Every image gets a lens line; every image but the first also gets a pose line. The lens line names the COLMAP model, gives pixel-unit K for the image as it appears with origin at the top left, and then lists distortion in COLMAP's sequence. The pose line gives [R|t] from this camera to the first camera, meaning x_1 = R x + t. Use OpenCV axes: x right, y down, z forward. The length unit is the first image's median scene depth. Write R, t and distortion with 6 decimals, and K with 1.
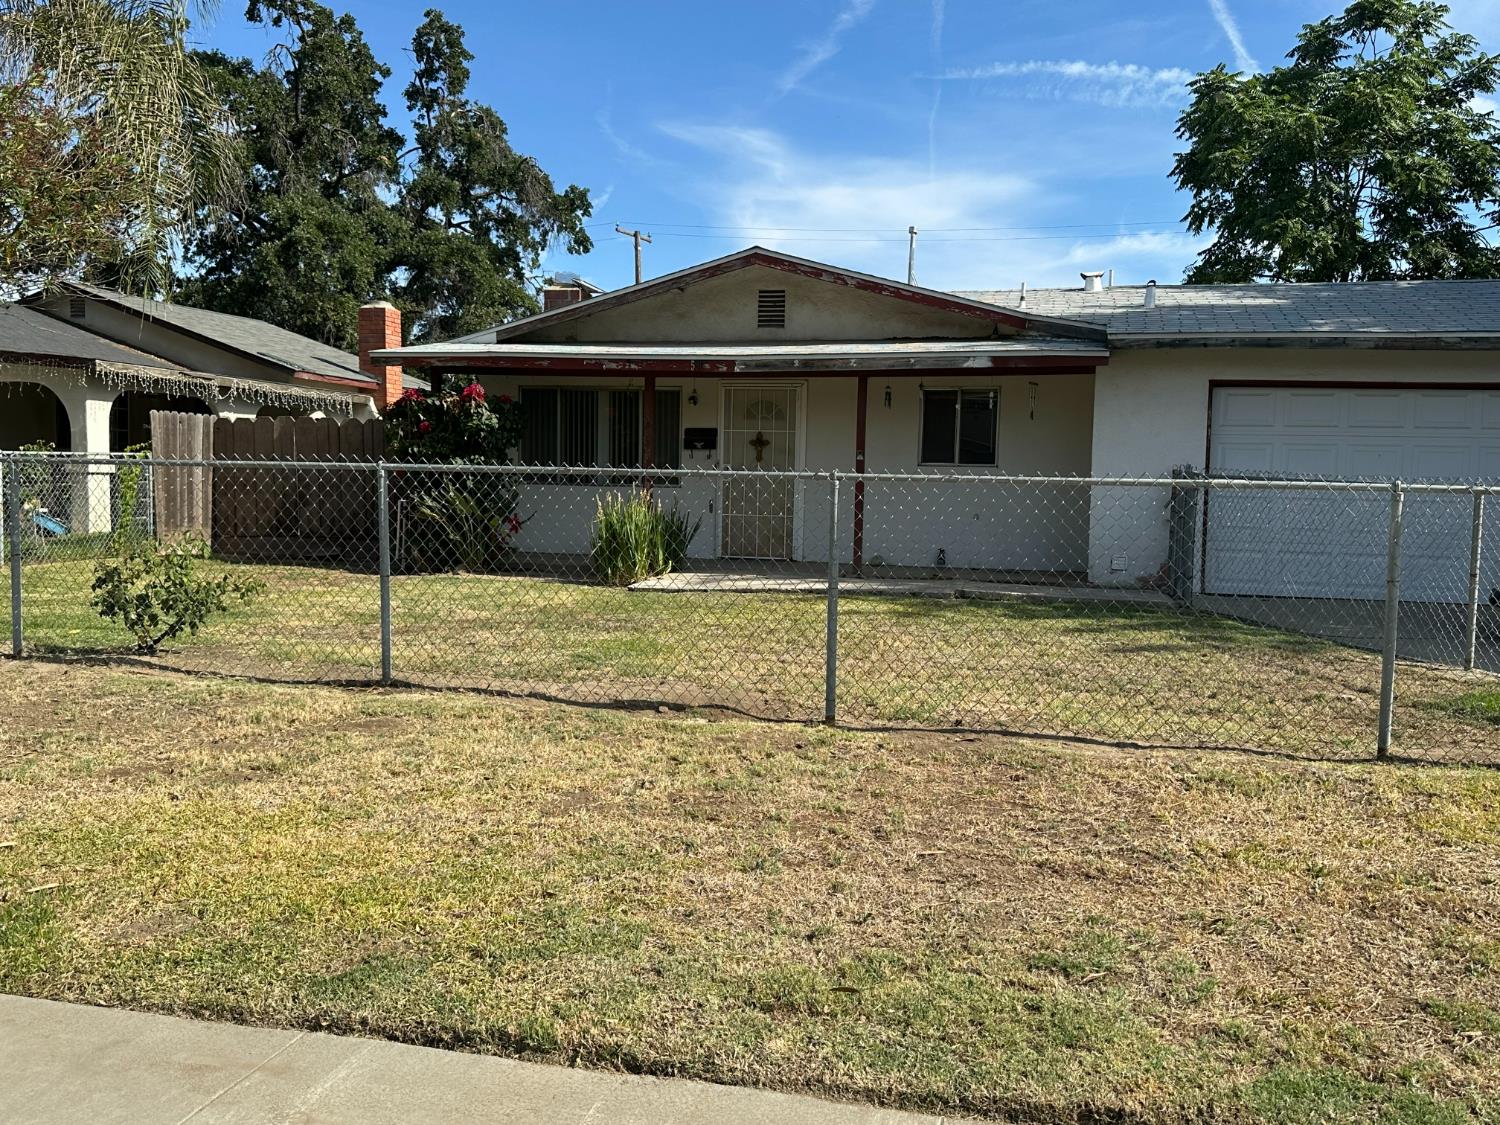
lens RADIAL K [[1295.8, 0, 750.0], [0, 1295.8, 562.5], [0, 0, 1]] dist [0.182787, -0.359351]
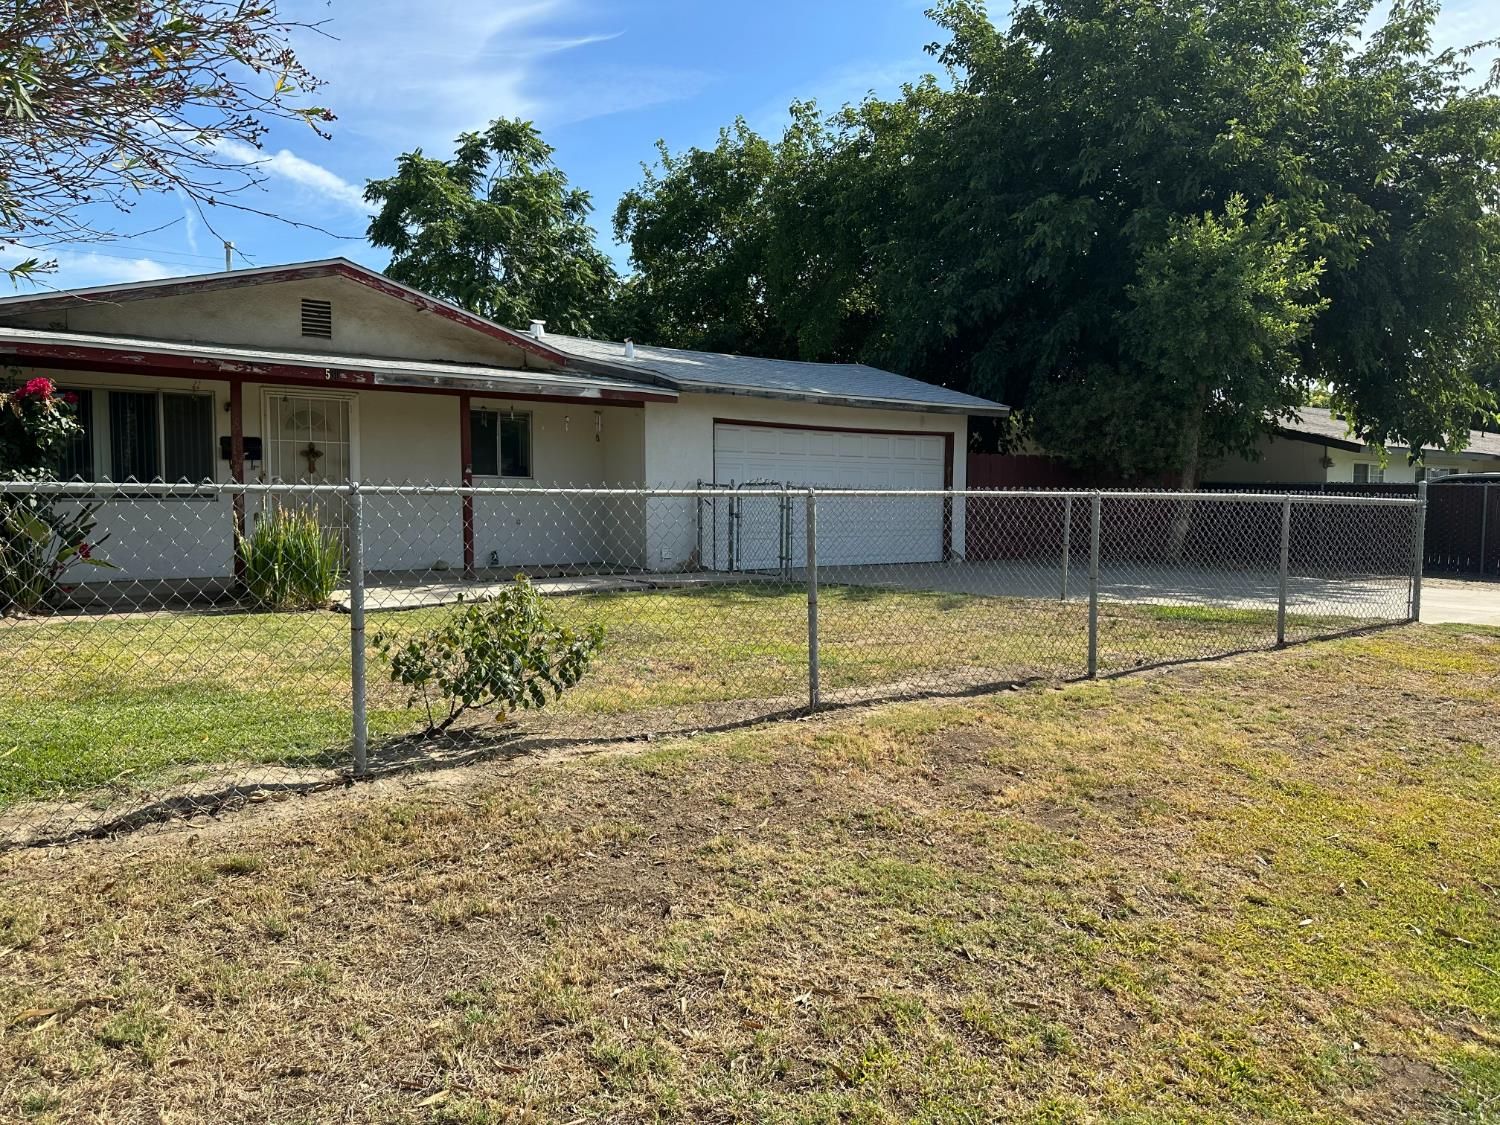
lens RADIAL K [[1039.1, 0, 750.0], [0, 1039.1, 562.5], [0, 0, 1]] dist [0.168019, -0.367651]
pose [[0.621340, -0.067004, 0.780671, -0.417029], [0.054926, 0.997611, 0.041907, -0.025582], [-0.781614, 0.016840, 0.623535, 0.244605]]
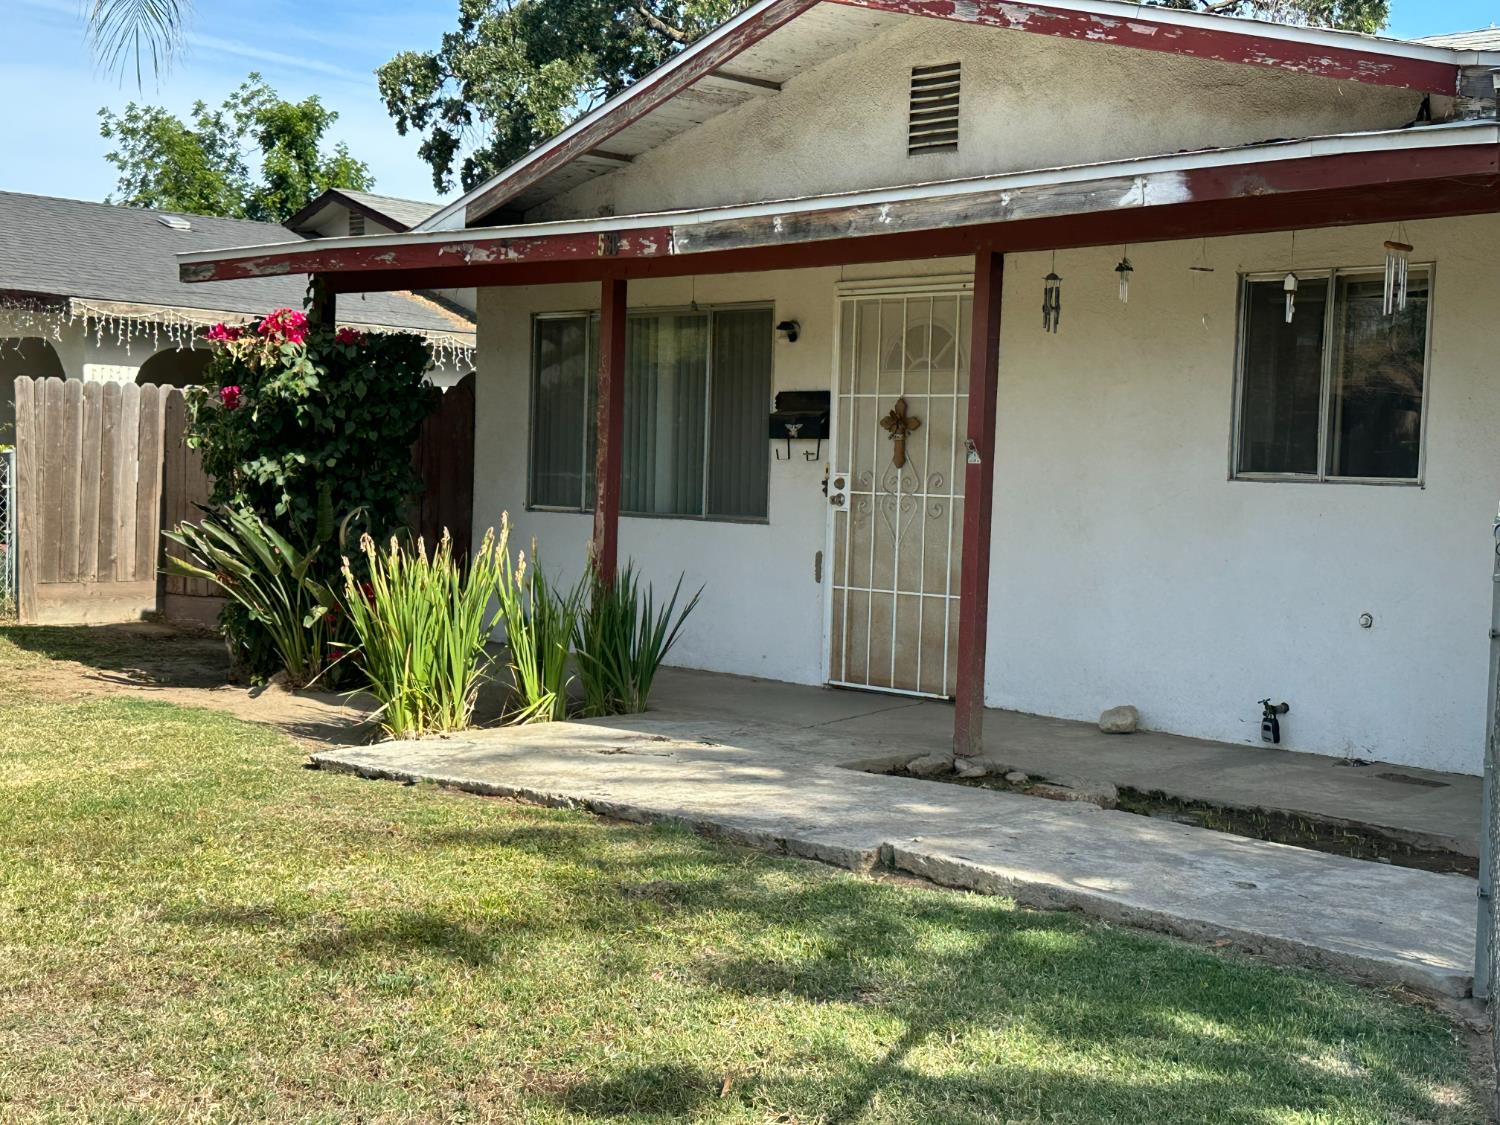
lens RADIAL K [[2047.1, 0, 750.0], [0, 2047.1, 562.5], [0, 0, 1]] dist [0.180198, 0.040829]
pose [[0.861995, 0.027400, -0.506176, 0.309171], [-0.041915, 0.998971, -0.017302, -0.032508], [0.505182, 0.036131, 0.862256, 0.392640]]
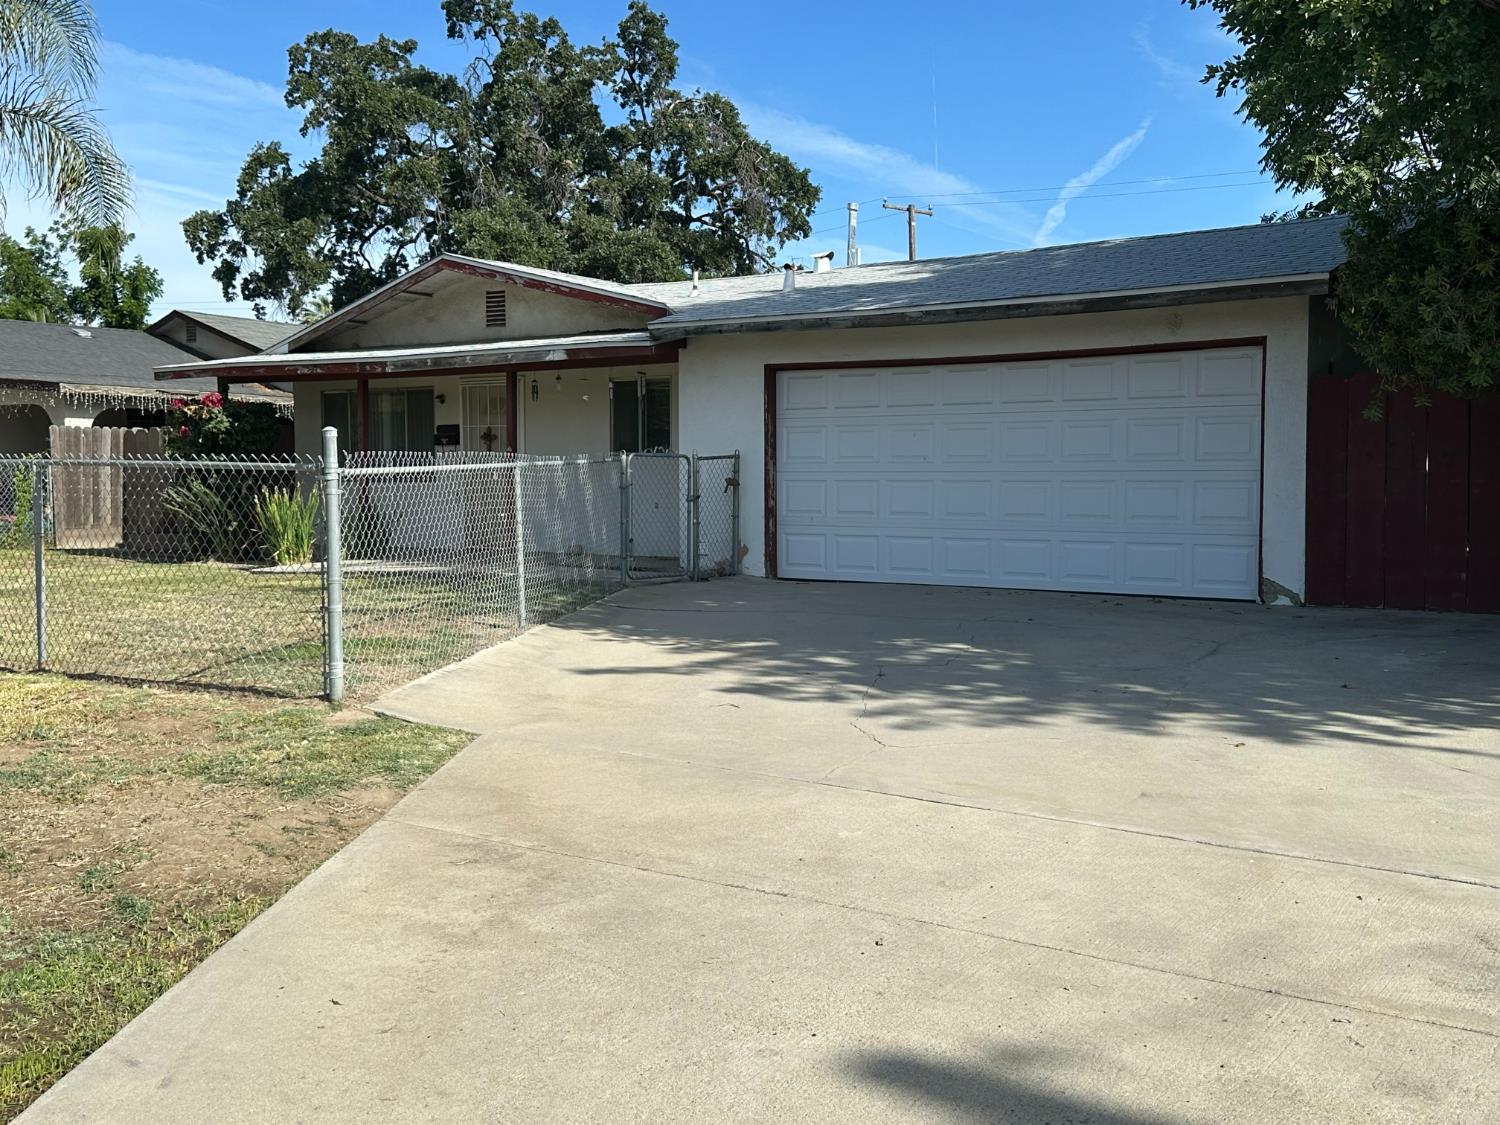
lens RADIAL K [[1495.4, 0, 750.0], [0, 1495.4, 562.5], [0, 0, 1]] dist [0.189964, -0.356846]
pose [[0.943476, -0.003701, -0.331421, 0.606803], [-0.000144, 0.999933, -0.011575, 0.022405], [0.331442, 0.010968, 0.943412, -0.070425]]
